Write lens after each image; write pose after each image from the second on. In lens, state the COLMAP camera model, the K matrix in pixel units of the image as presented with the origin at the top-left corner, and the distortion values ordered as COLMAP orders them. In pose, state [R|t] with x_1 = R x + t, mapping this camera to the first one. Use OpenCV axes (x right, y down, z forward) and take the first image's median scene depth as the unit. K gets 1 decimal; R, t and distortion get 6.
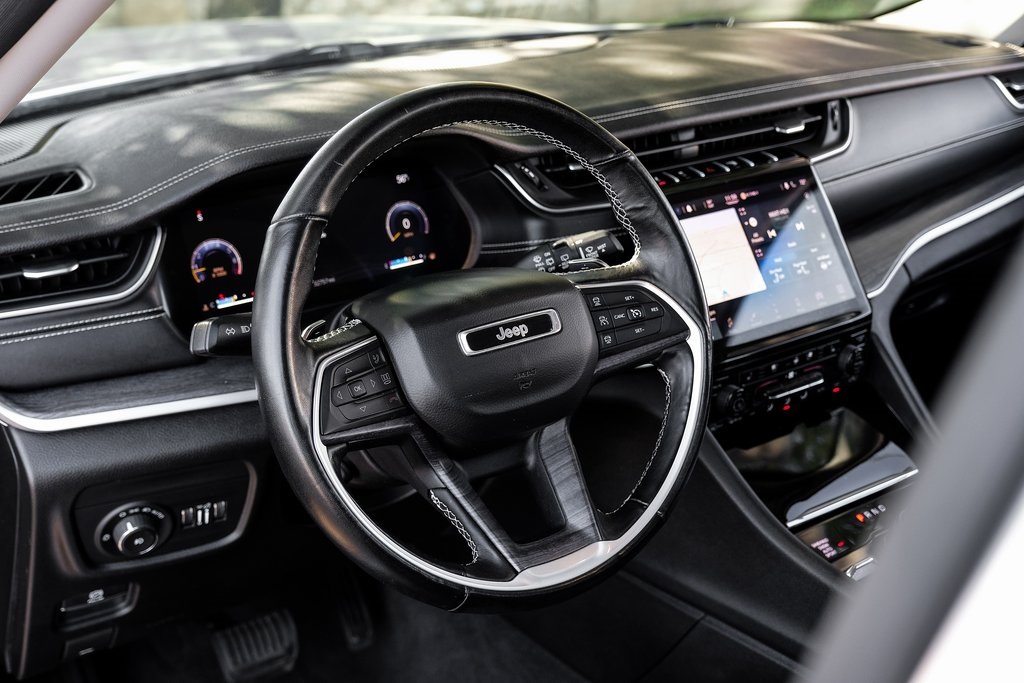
lens RADIAL K [[1303.2, 0, 512.6], [0, 1303.2, 342.1], [0, 0, 1]] dist [0.032276, 0.037635]
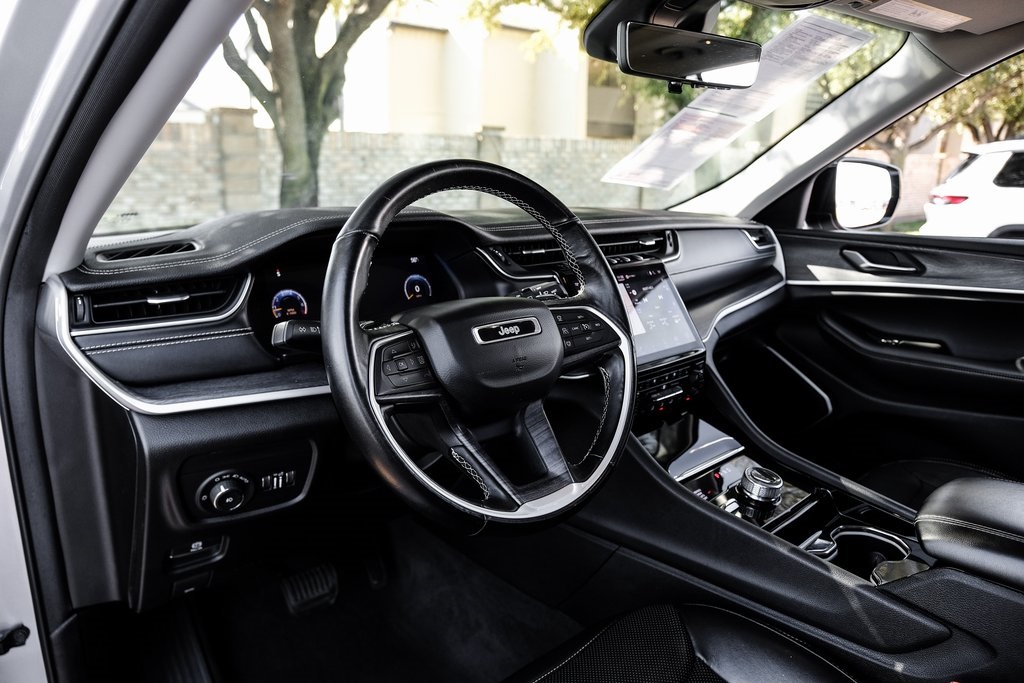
lens RADIAL K [[684.0, 0, 510.9], [0, 684.0, 339.7], [0, 0, 1]] dist [-0.005409, -0.001309]
pose [[0.994435, -0.014128, 0.104399, -0.067892], [0.027710, 0.991150, -0.129821, 0.088140], [-0.101641, 0.131992, 0.986026, 0.253513]]
